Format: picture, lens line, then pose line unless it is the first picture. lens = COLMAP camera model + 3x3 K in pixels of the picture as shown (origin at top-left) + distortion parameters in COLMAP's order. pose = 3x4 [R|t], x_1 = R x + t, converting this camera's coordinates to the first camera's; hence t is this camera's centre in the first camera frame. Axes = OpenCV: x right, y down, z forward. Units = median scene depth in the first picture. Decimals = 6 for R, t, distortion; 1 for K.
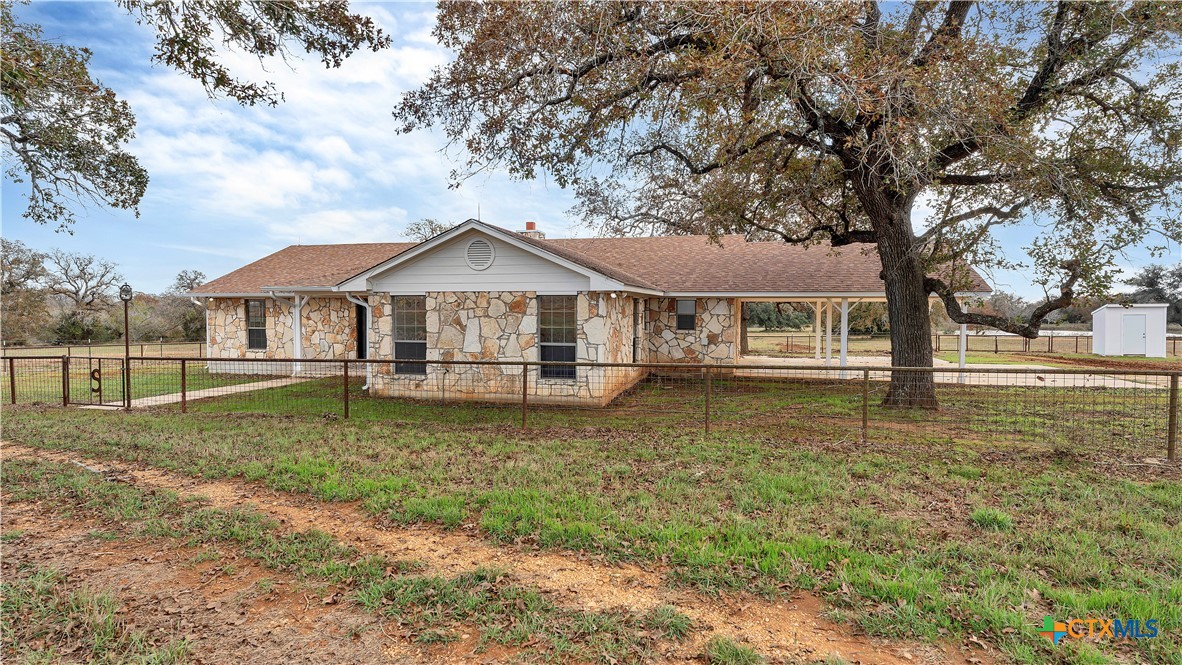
lens RADIAL K [[610.0, 0, 591.0], [0, 610.0, 332.5], [0, 0, 1]] dist [0.000030, -0.000056]
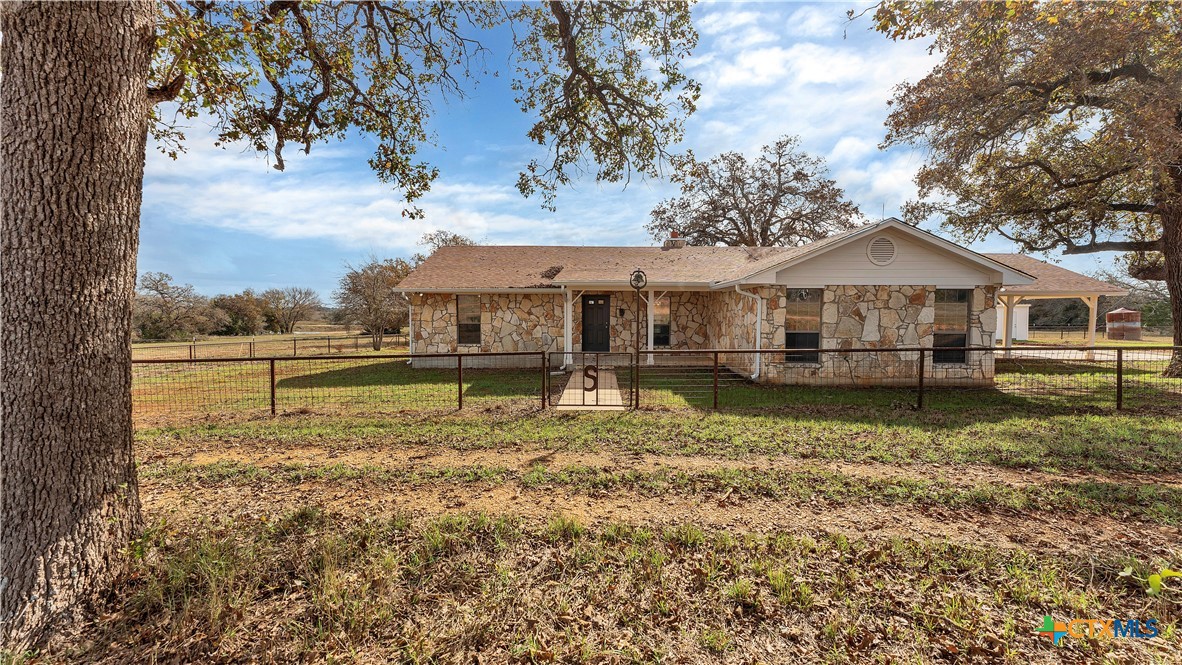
lens RADIAL K [[472.1, 0, 591.0], [0, 472.1, 332.5], [0, 0, 1]] dist [0.000741, 0.000164]
pose [[0.972654, -0.012482, 0.231925, -0.872626], [0.010131, 0.999885, 0.011326, 0.002647], [-0.232039, -0.008667, 0.972668, 0.292560]]
